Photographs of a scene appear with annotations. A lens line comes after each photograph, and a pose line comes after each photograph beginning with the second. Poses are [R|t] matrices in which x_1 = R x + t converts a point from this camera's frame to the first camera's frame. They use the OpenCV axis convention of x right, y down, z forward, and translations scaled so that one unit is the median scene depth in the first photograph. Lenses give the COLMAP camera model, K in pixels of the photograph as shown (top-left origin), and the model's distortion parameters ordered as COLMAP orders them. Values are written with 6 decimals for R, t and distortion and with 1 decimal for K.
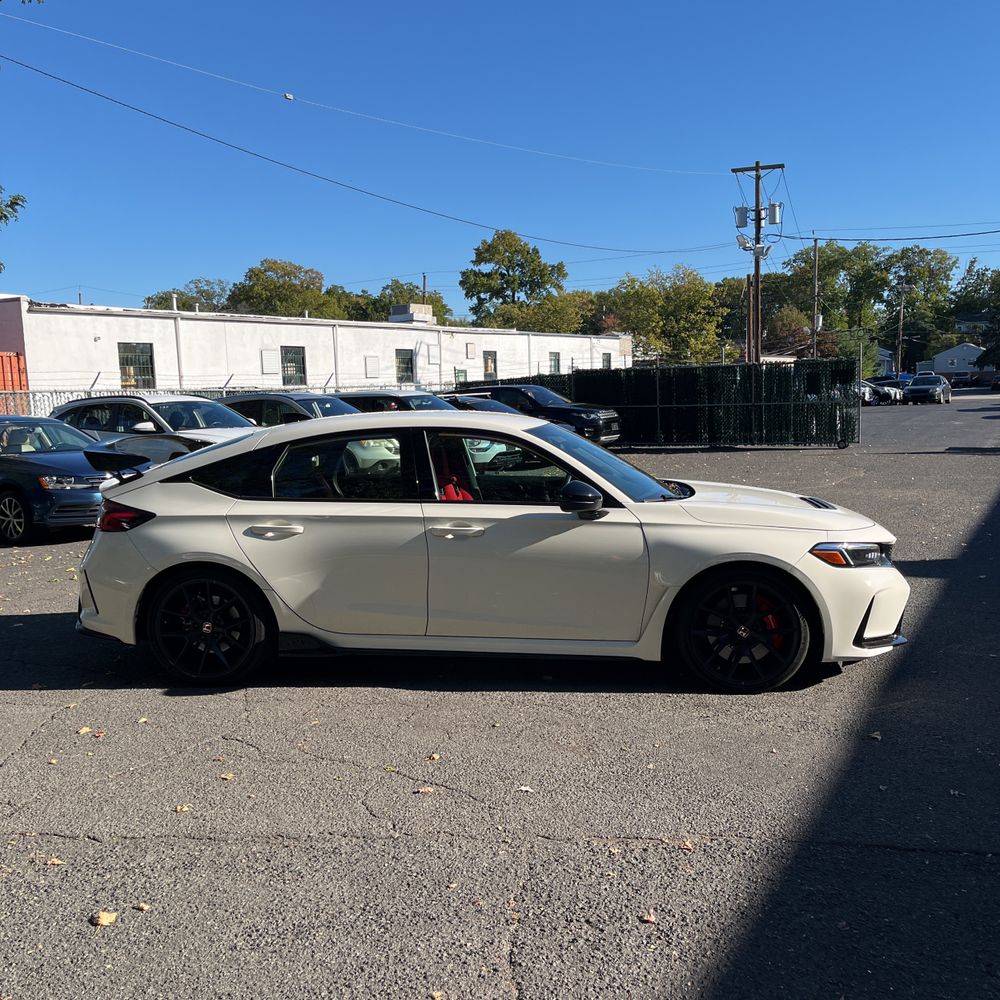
lens RADIAL K [[1020.1, 0, 503.9], [0, 1020.1, 500.6], [0, 0, 1]] dist [0.023505, 0.000000]
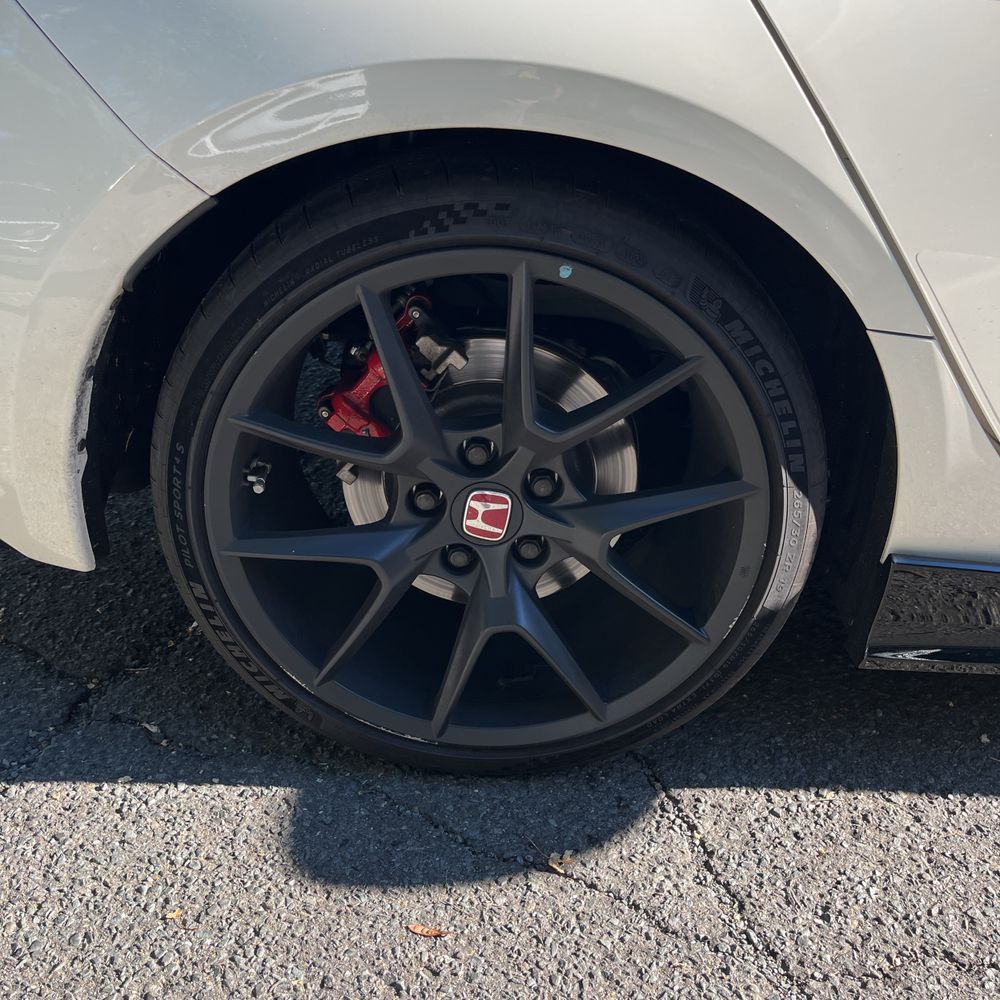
lens RADIAL K [[1020.1, 0, 486.5], [0, 1020.1, 516.7], [0, 0, 1]] dist [0.023505, 0.000000]
pose [[0.997777, 0.009276, 0.065986, -0.076458], [-0.034424, 0.919646, 0.391236, 0.013046], [-0.057055, -0.392638, 0.917922, 0.209624]]
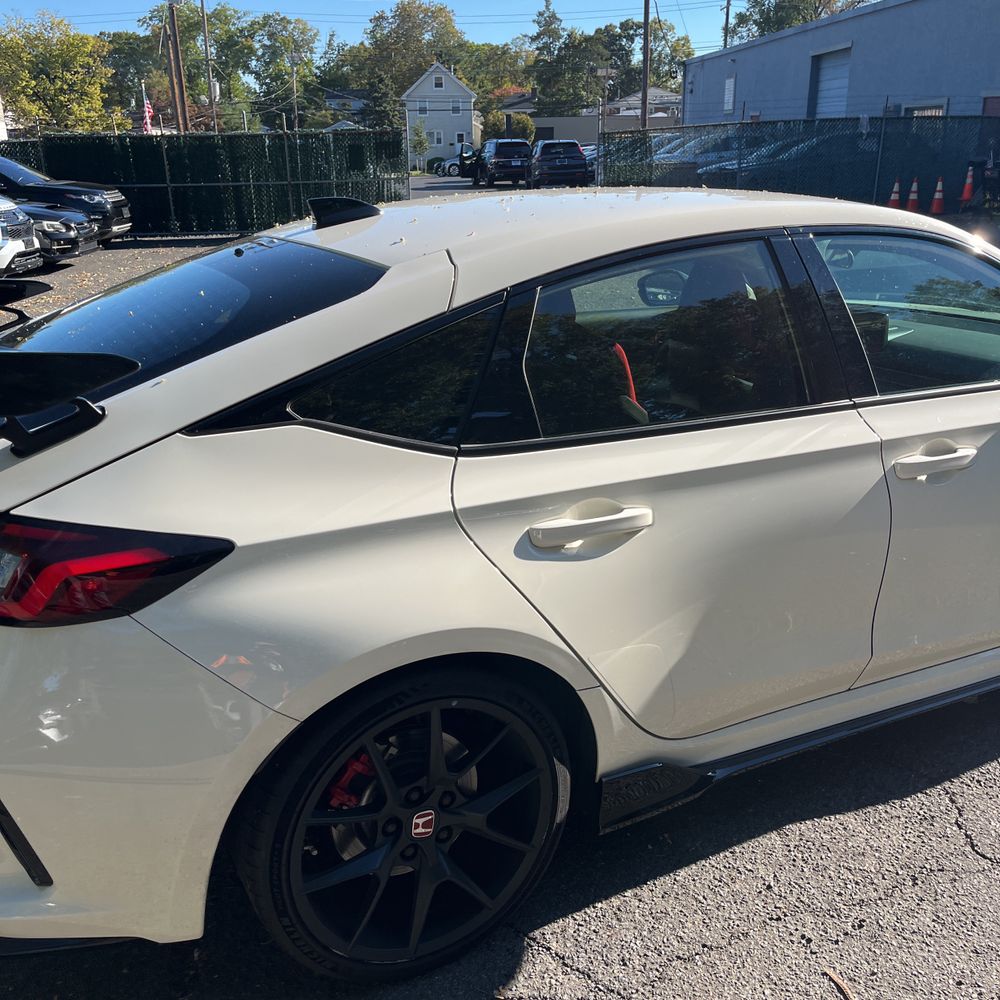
lens RADIAL K [[1020.1, 0, 497.8], [0, 1020.1, 505.8], [0, 0, 1]] dist [0.023505, 0.000000]
pose [[0.837600, -0.168195, 0.519747, -0.110034], [0.055977, 0.972840, 0.224610, -0.015920], [-0.543408, -0.159040, 0.824266, 0.179151]]
